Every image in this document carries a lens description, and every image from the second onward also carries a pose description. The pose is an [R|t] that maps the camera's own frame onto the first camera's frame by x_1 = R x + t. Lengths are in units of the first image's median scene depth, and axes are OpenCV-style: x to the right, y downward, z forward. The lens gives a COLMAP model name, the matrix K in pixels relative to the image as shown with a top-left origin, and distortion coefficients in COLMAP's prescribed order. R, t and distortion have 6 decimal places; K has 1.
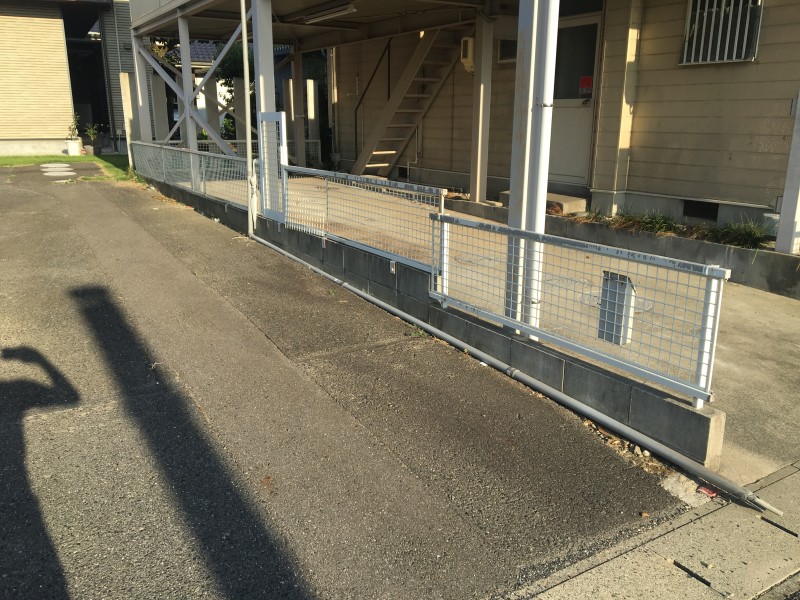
lens RADIAL K [[675.1, 0, 401.2], [0, 675.1, 301.7], [0, 0, 1]] dist [0.055669, -0.047904]
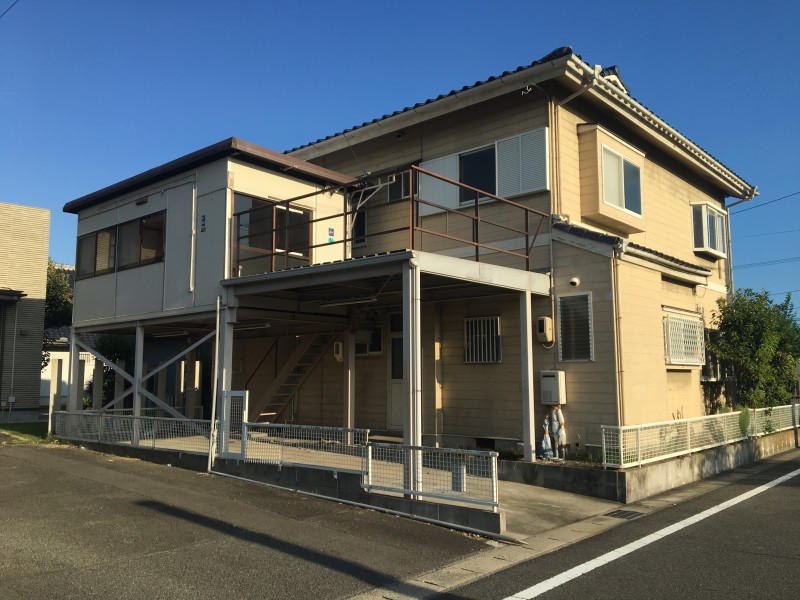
lens RADIAL K [[675.1, 0, 398.5], [0, 675.1, 300.4], [0, 0, 1]] dist [0.055669, -0.047904]
pose [[0.958497, 0.026210, 0.283894, -0.277761], [0.081435, 0.929111, -0.360723, 0.134800], [-0.273224, 0.368871, 0.888416, -0.617403]]
